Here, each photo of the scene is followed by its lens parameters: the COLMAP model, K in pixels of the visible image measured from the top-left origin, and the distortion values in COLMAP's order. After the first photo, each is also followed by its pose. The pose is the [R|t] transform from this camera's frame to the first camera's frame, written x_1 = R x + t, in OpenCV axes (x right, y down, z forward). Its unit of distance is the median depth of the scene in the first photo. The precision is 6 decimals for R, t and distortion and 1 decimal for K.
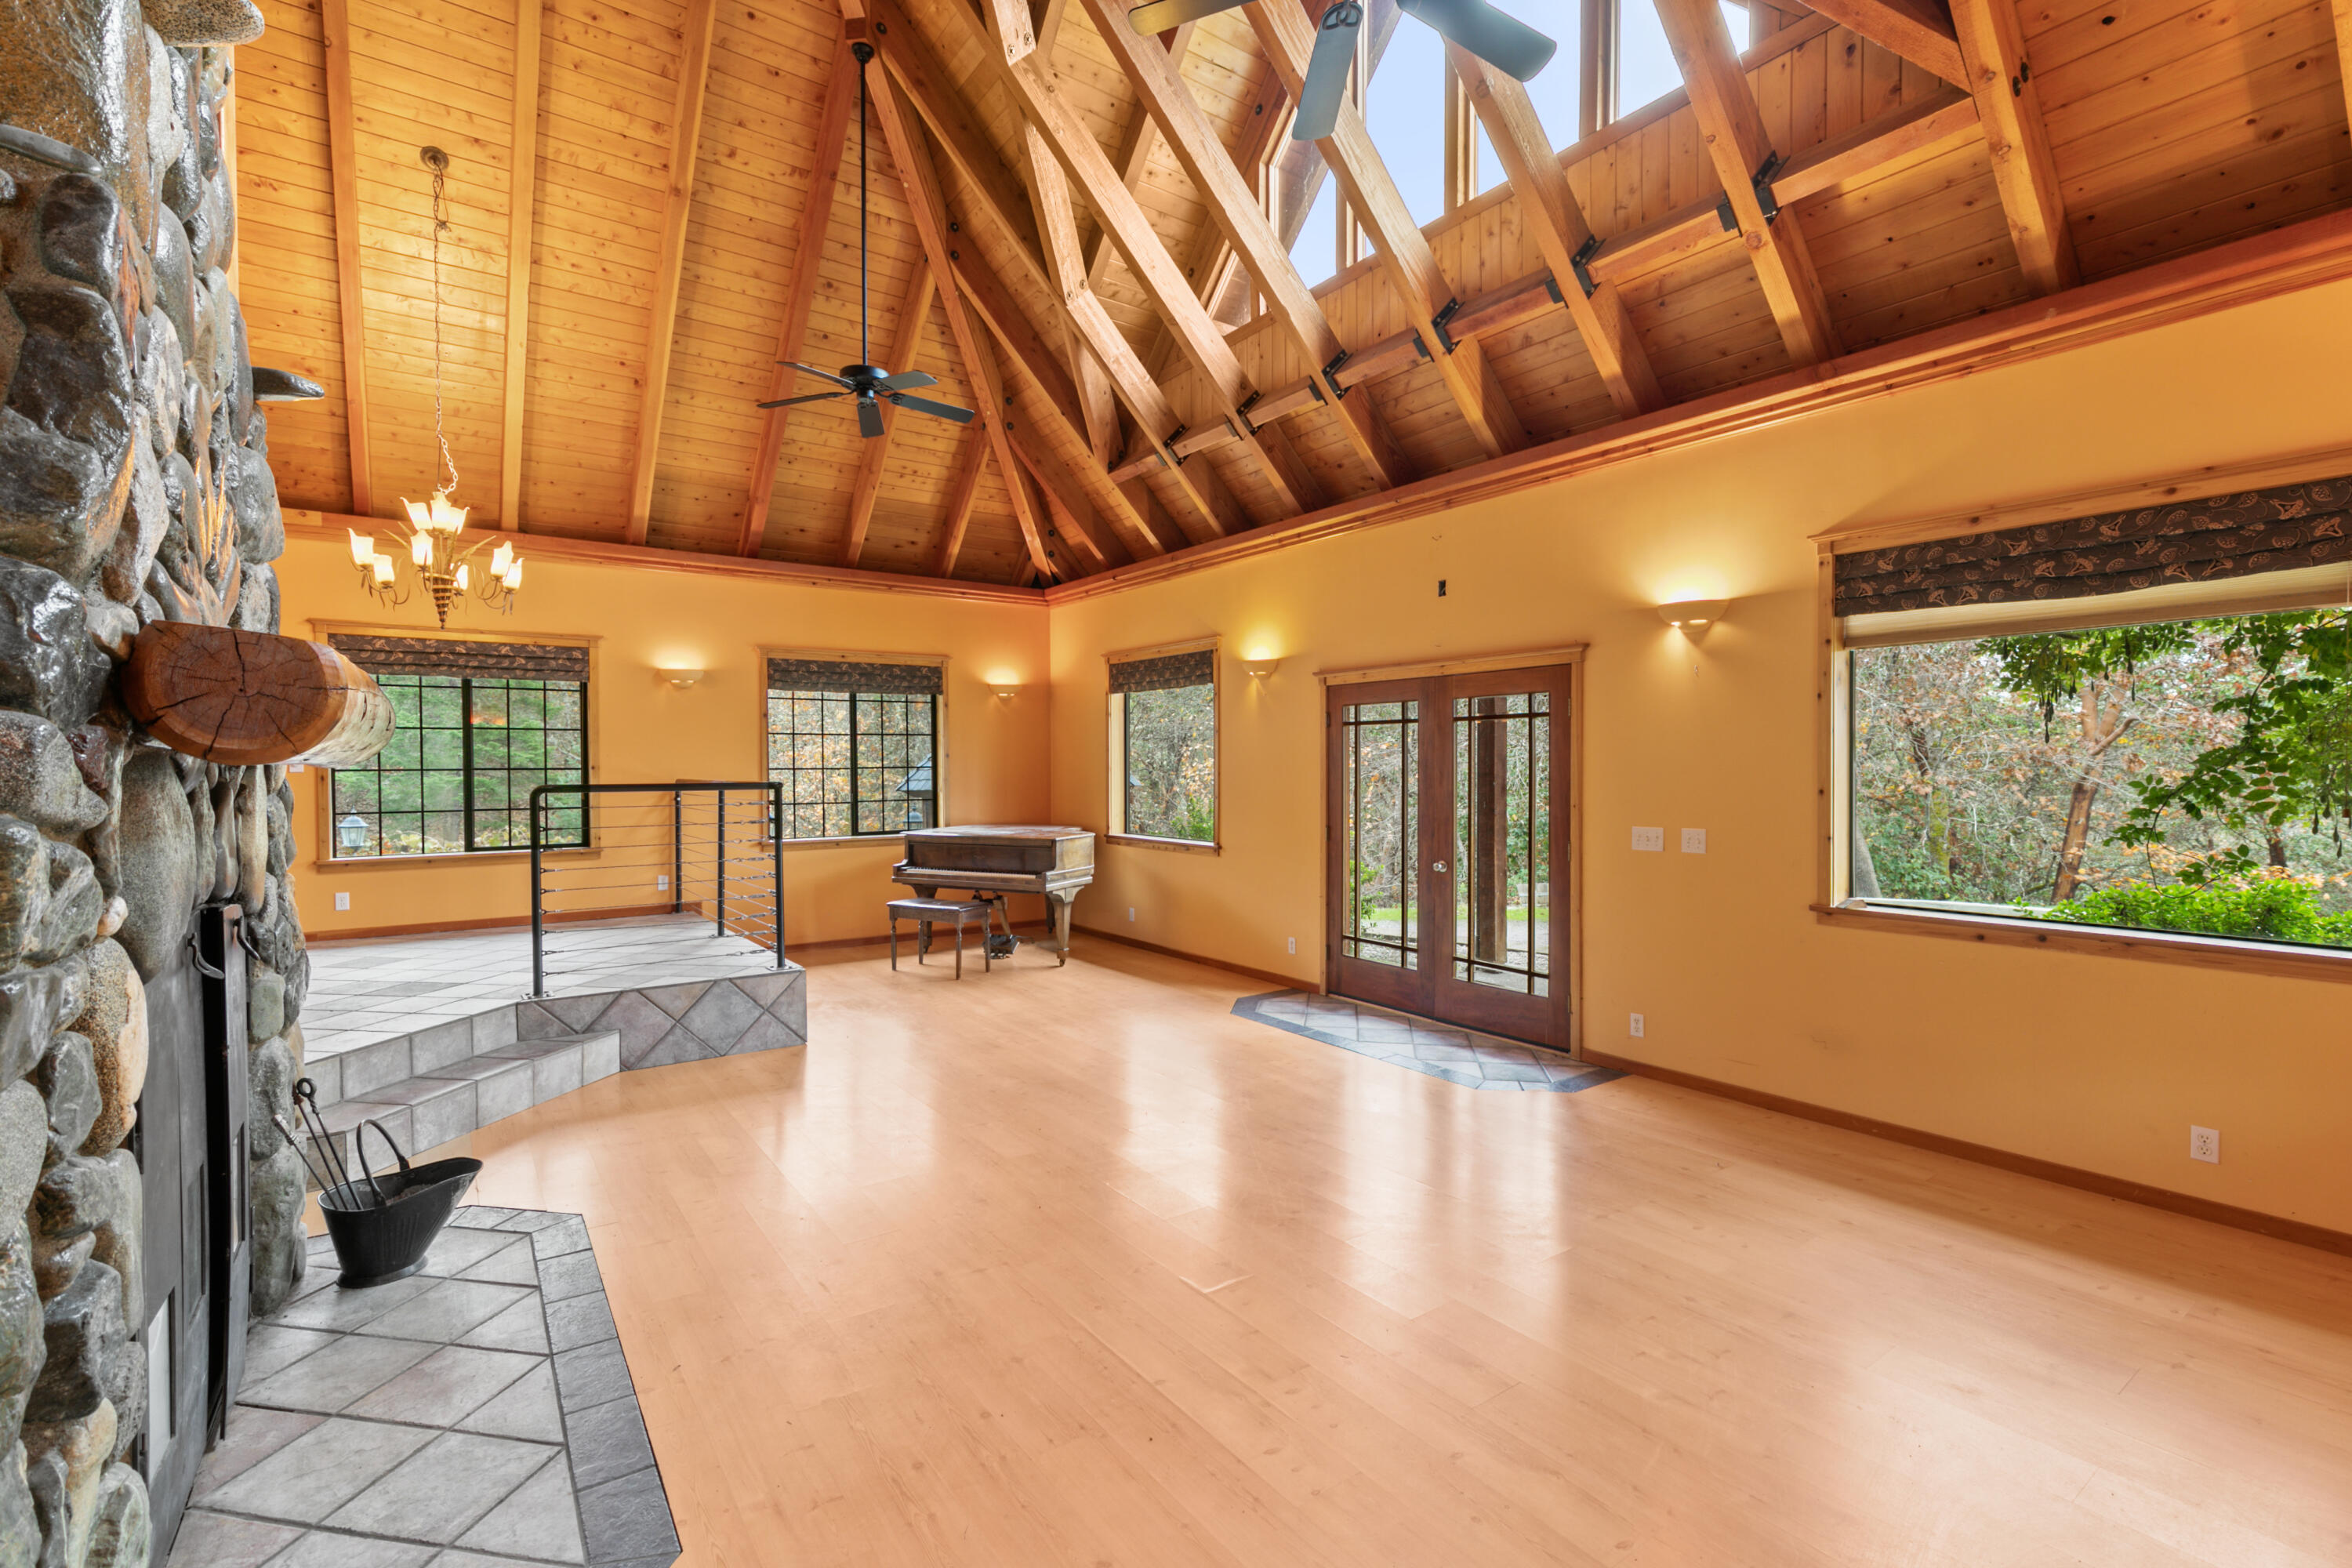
lens RADIAL K [[1050.5, 0, 1188.1], [0, 1050.5, 781.6], [0, 0, 1]] dist [0.009808, -0.002388]
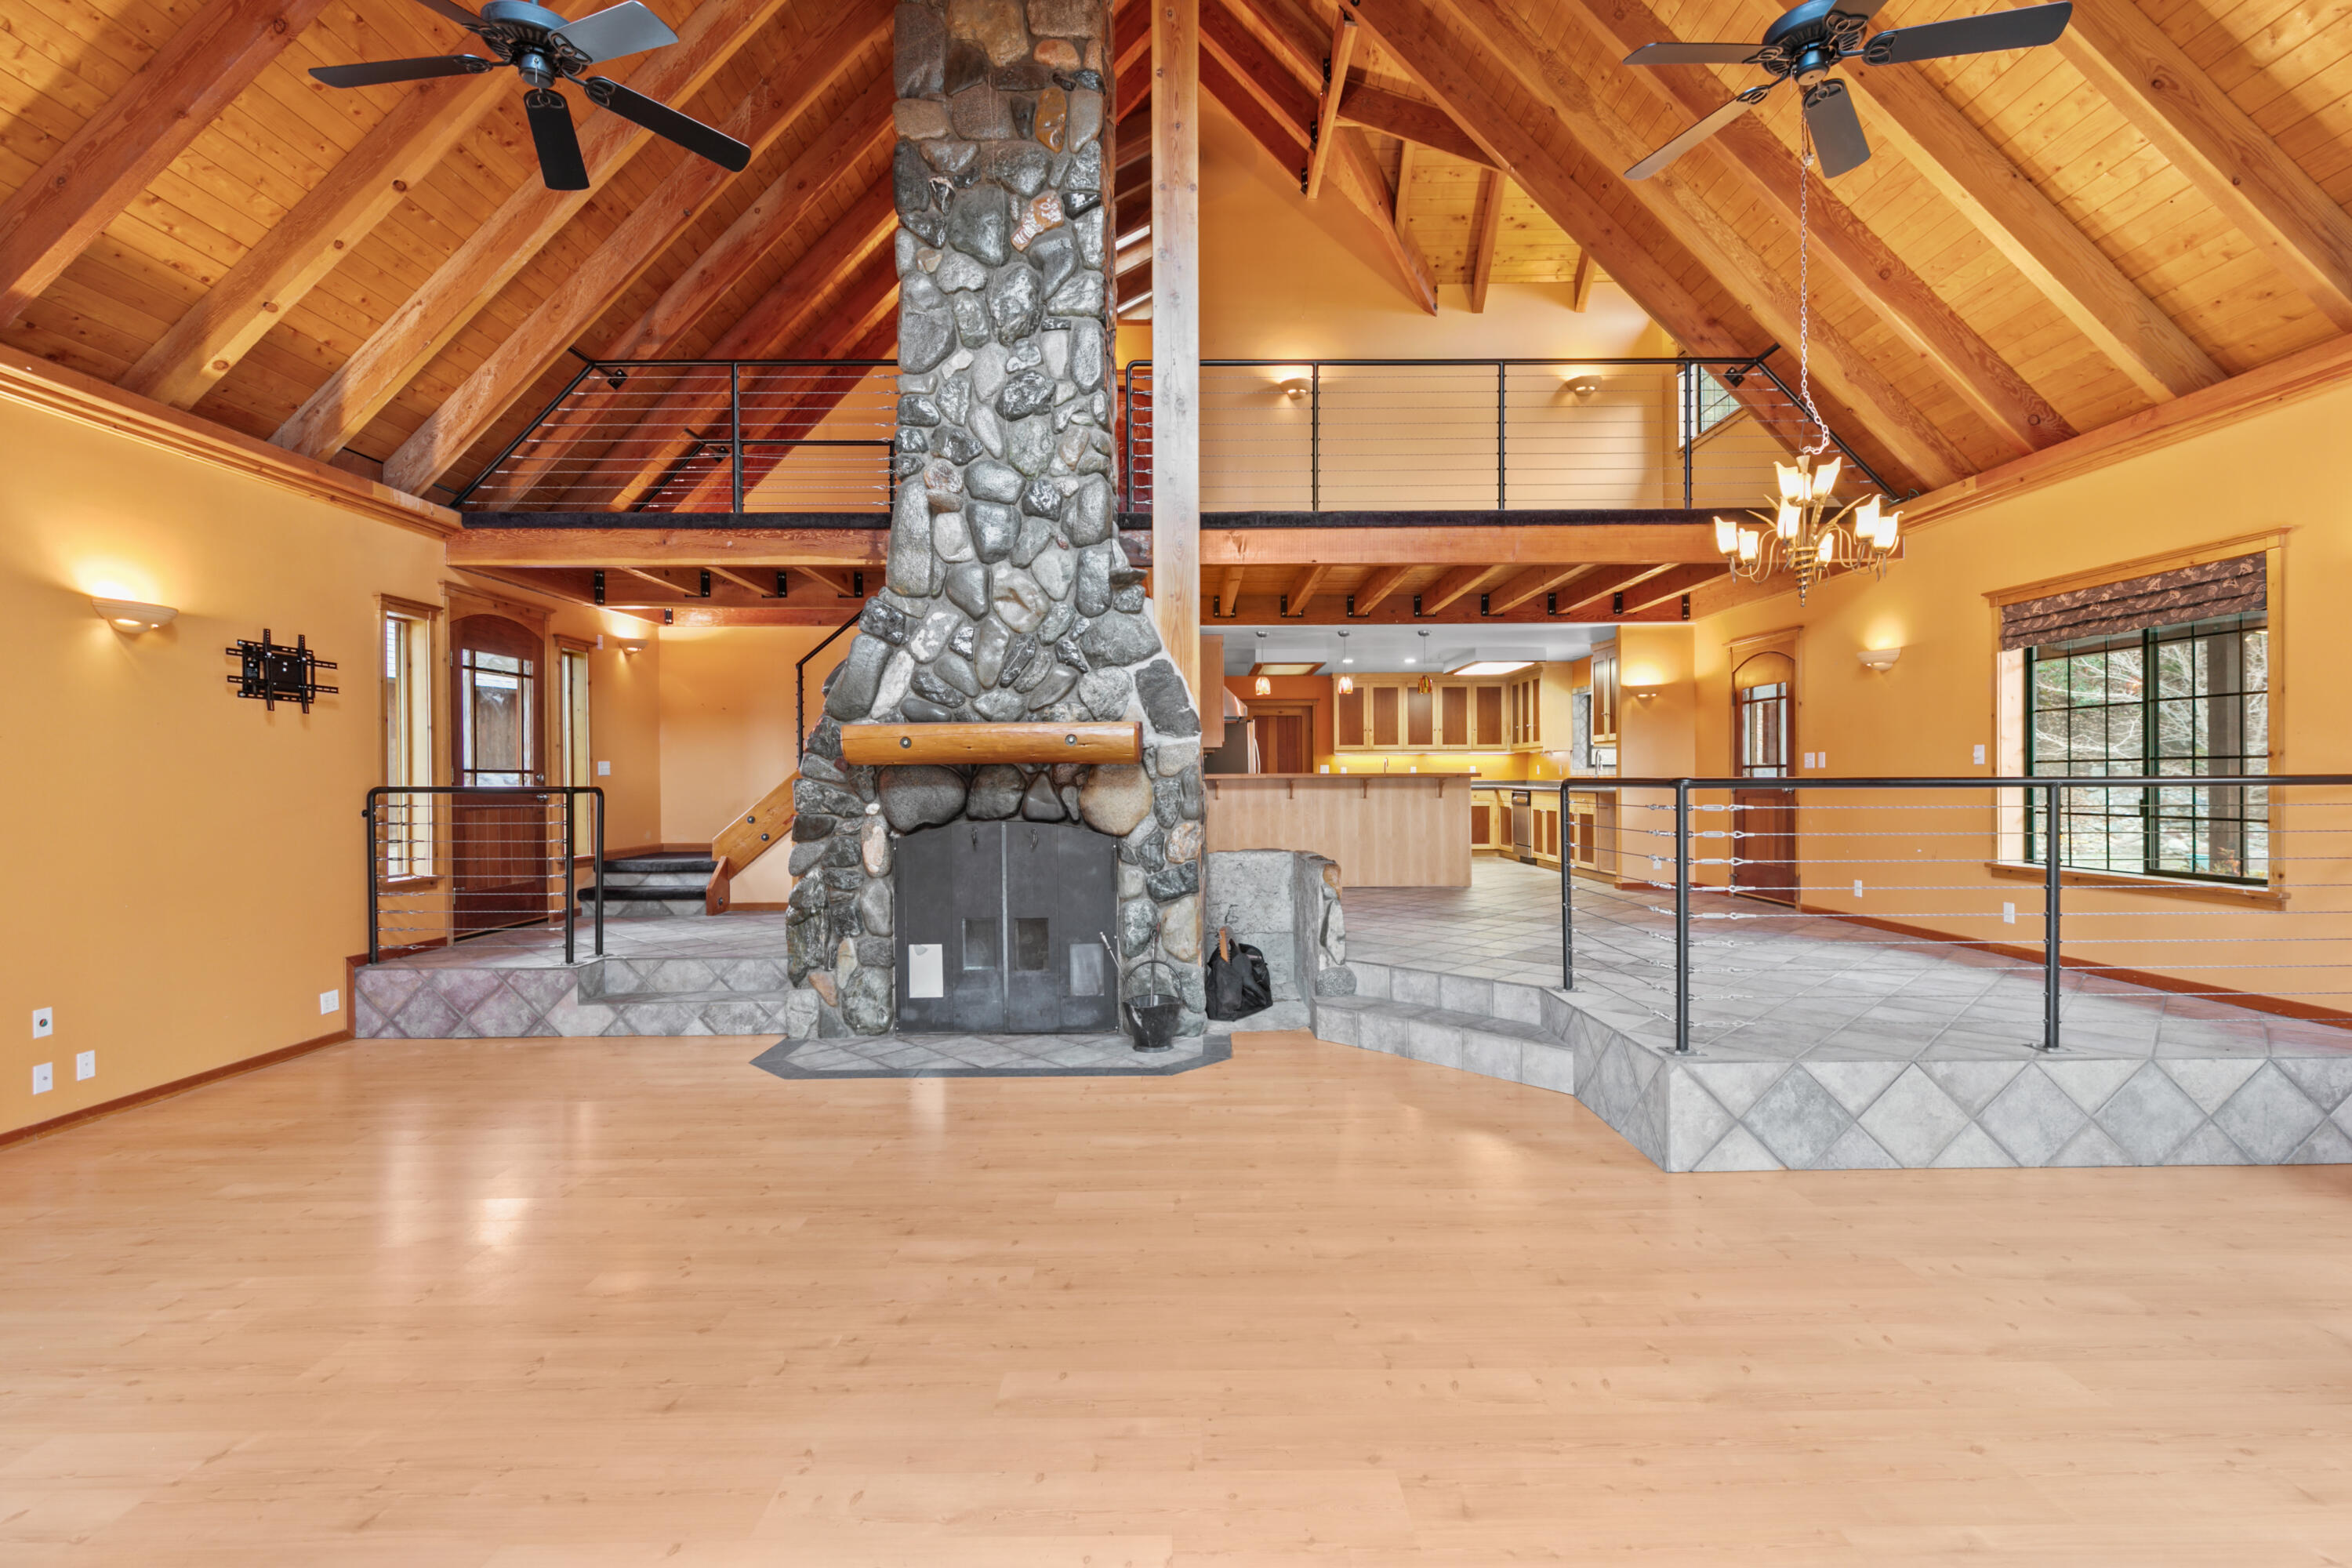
lens RADIAL K [[1050.5, 0, 1185.7], [0, 1050.5, 779.6], [0, 0, 1]] dist [0.009808, -0.002388]
pose [[-0.578969, 0.008639, -0.815304, 0.340018], [-0.004494, 0.999895, 0.013786, -0.005853], [0.815337, 0.011646, -0.578870, 1.094562]]
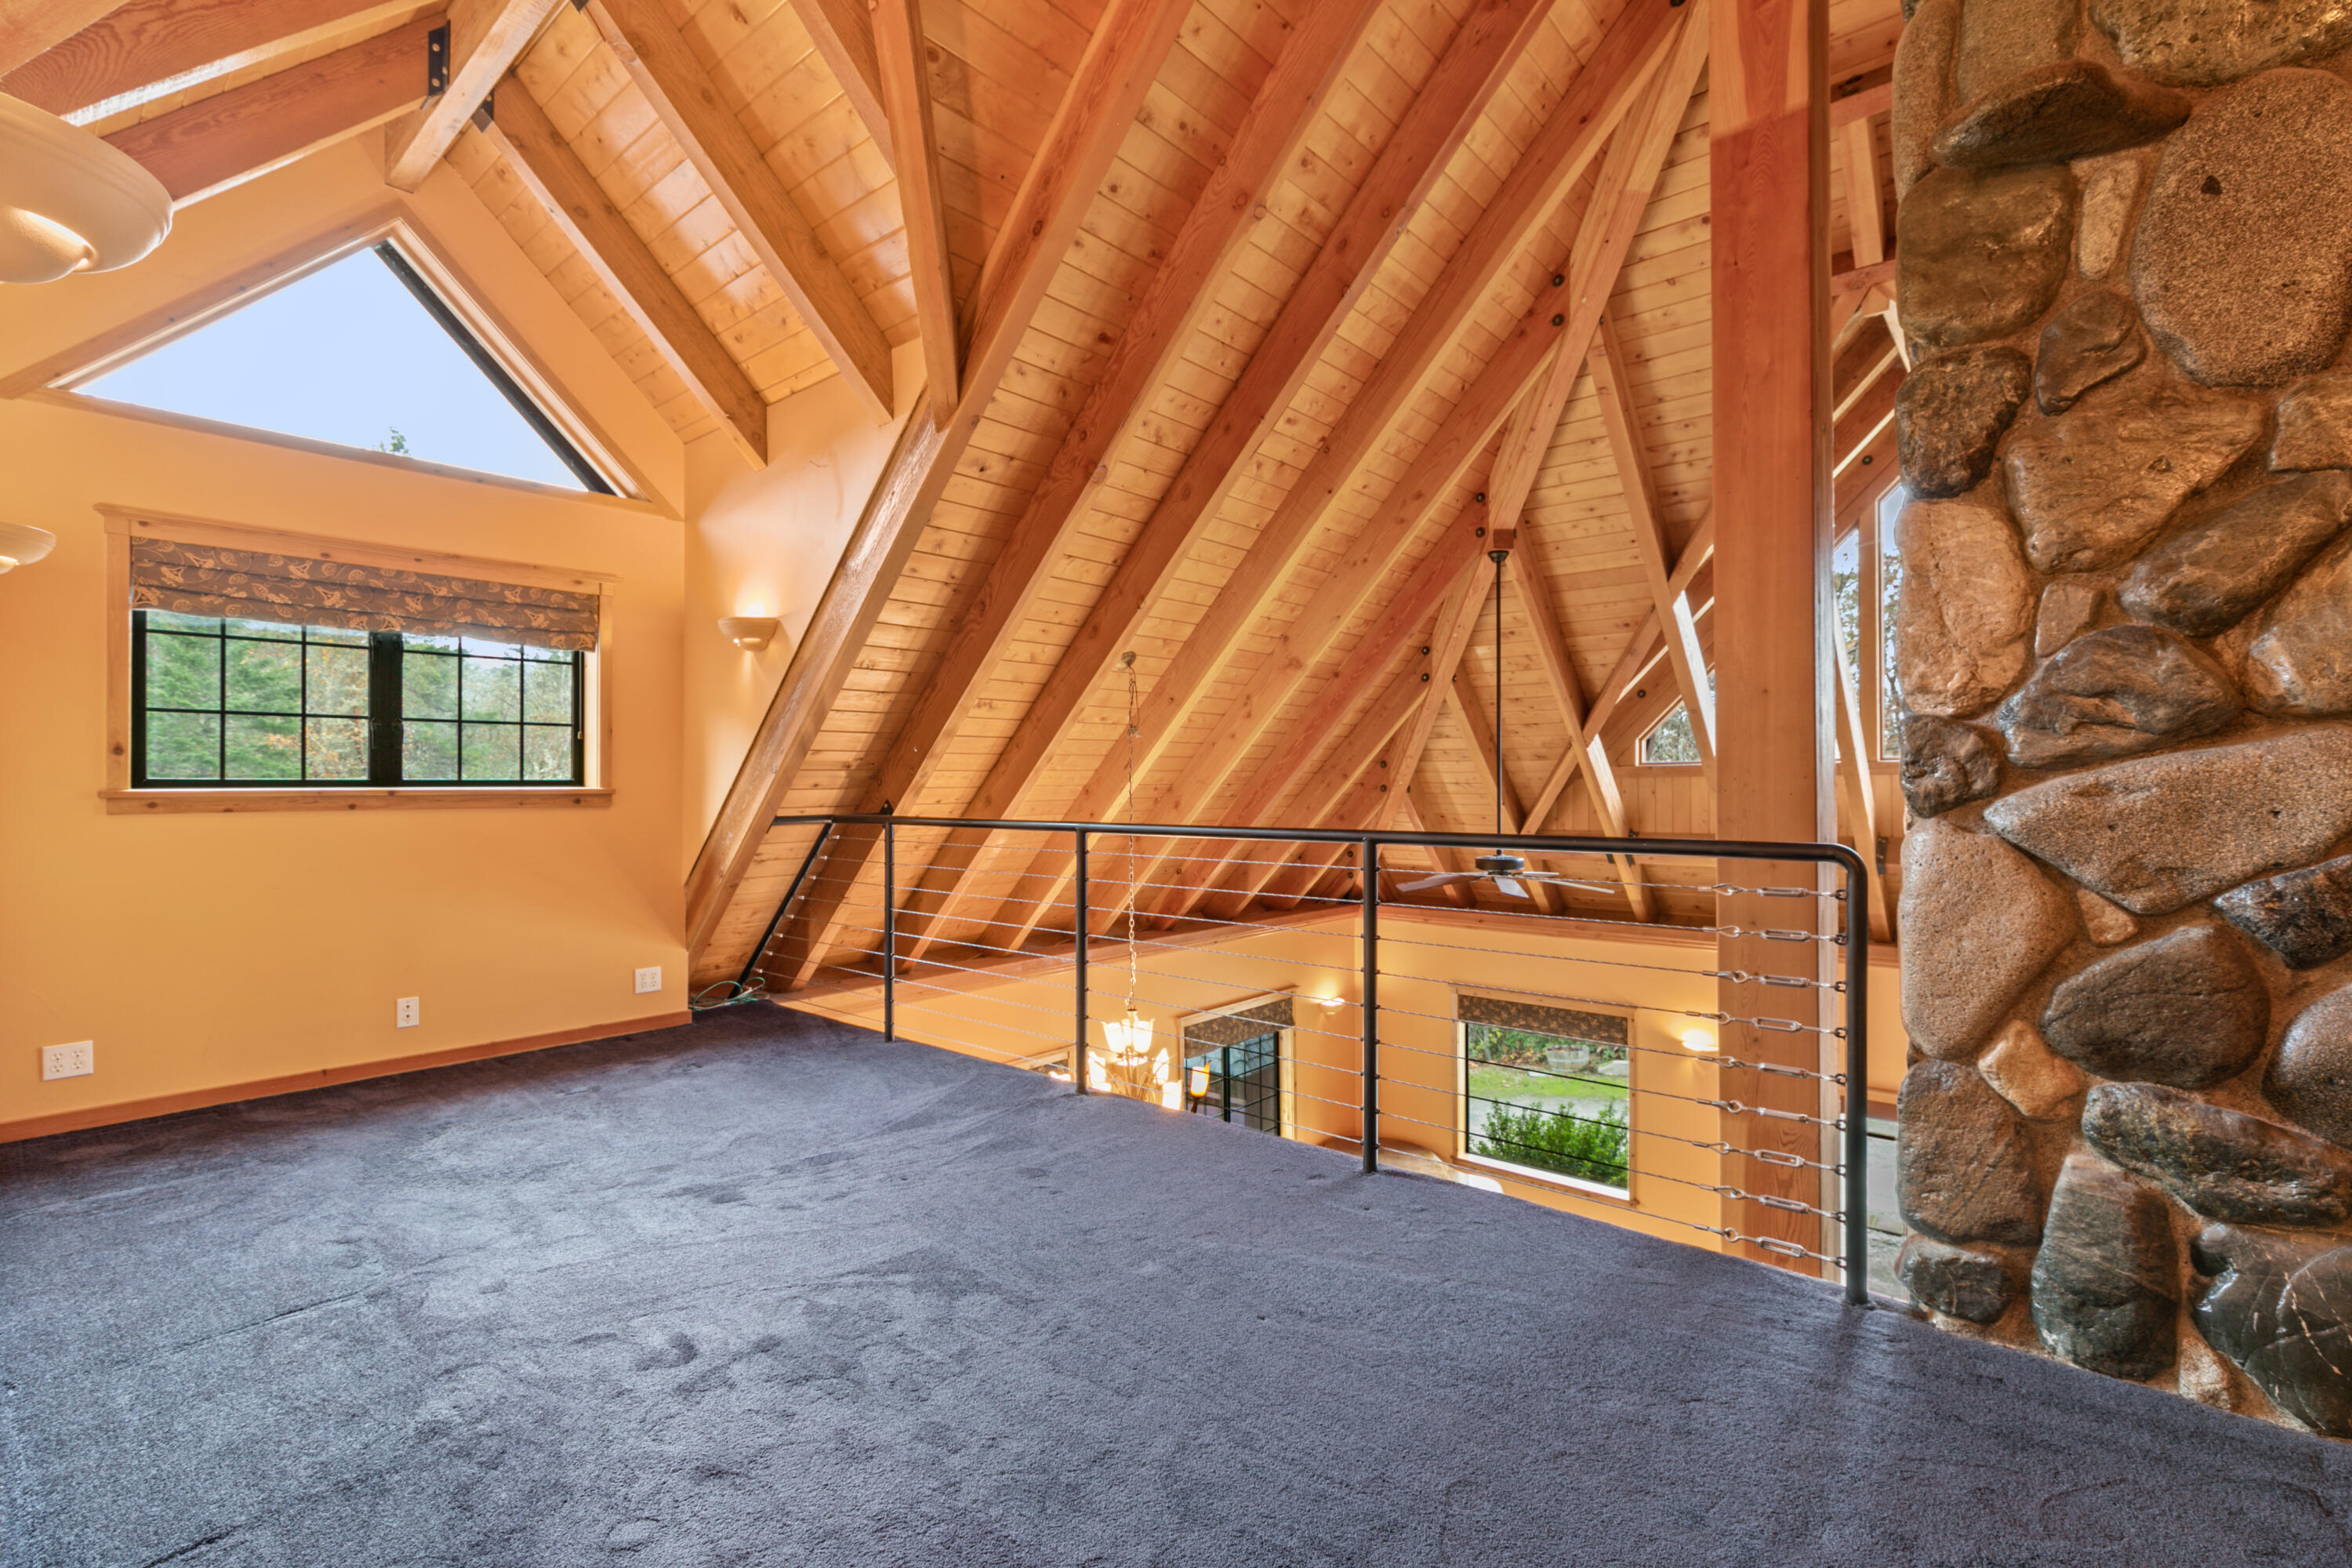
lens RADIAL K [[1050.5, 0, 1194.4], [0, 1050.5, 781.3], [0, 0, 1]] dist [0.009808, -0.002388]
pose [[0.971064, 0.001363, 0.238815, -0.880872], [0.004004, 0.999750, -0.021990, -0.457263], [-0.238785, 0.022310, 0.970816, 0.058428]]
